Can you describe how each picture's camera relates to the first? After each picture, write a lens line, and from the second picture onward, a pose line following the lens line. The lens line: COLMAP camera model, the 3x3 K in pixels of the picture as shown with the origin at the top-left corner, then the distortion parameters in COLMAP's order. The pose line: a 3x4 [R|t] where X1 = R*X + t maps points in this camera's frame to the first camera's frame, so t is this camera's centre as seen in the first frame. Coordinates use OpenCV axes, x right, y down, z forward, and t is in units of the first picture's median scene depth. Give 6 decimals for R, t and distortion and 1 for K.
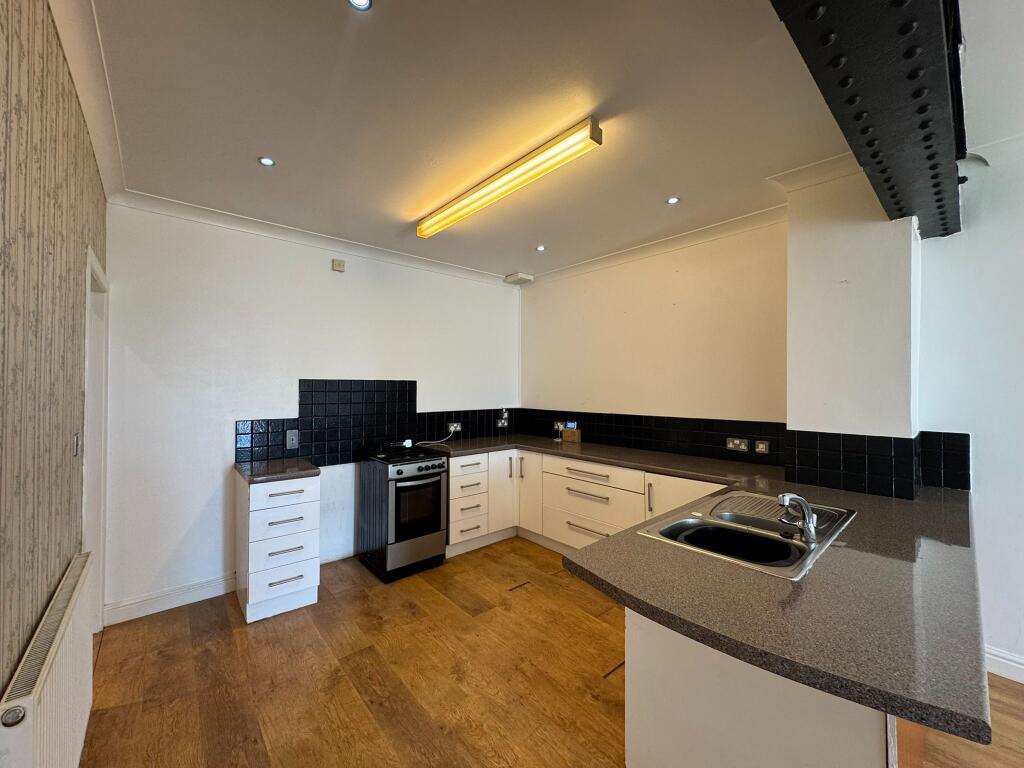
lens RADIAL K [[406.3, 0, 512.0], [0, 406.3, 384.0], [0, 0, 1]] dist [-0.001950, -0.000296]
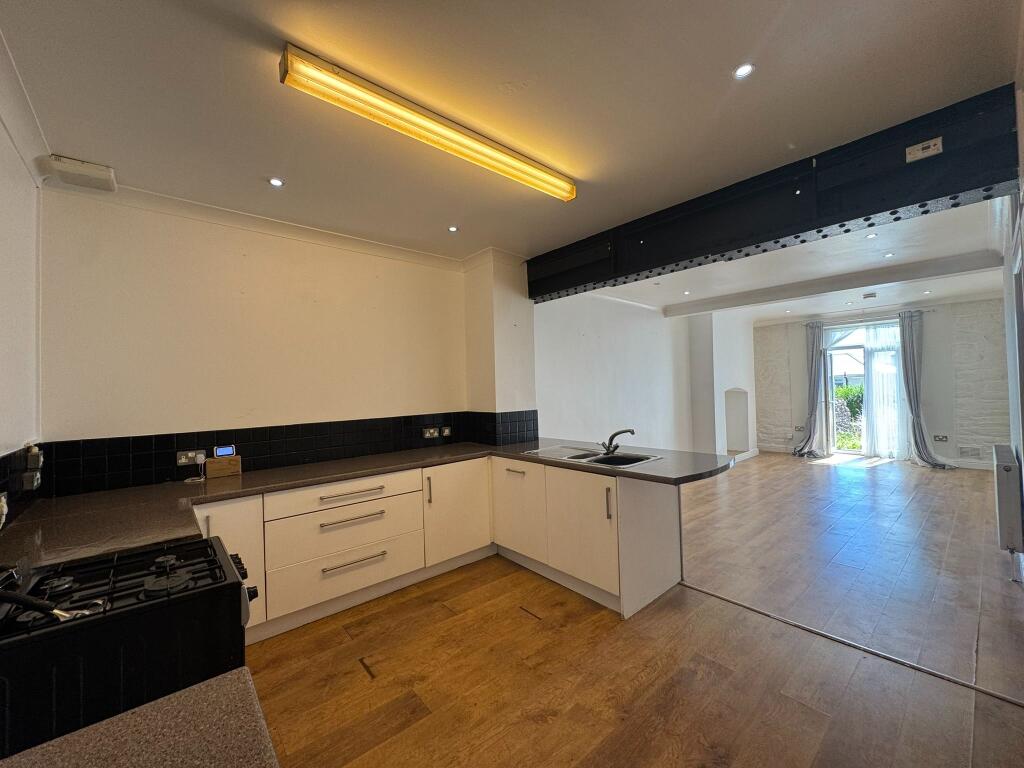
lens RADIAL K [[406.3, 0, 512.0], [0, 406.3, 384.0], [0, 0, 1]] dist [-0.001950, -0.000296]
pose [[0.006178, 0.006936, 0.999957, -0.748721], [0.021137, 0.999752, -0.007065, 0.012091], [-0.999757, 0.021180, 0.006030, 0.789769]]
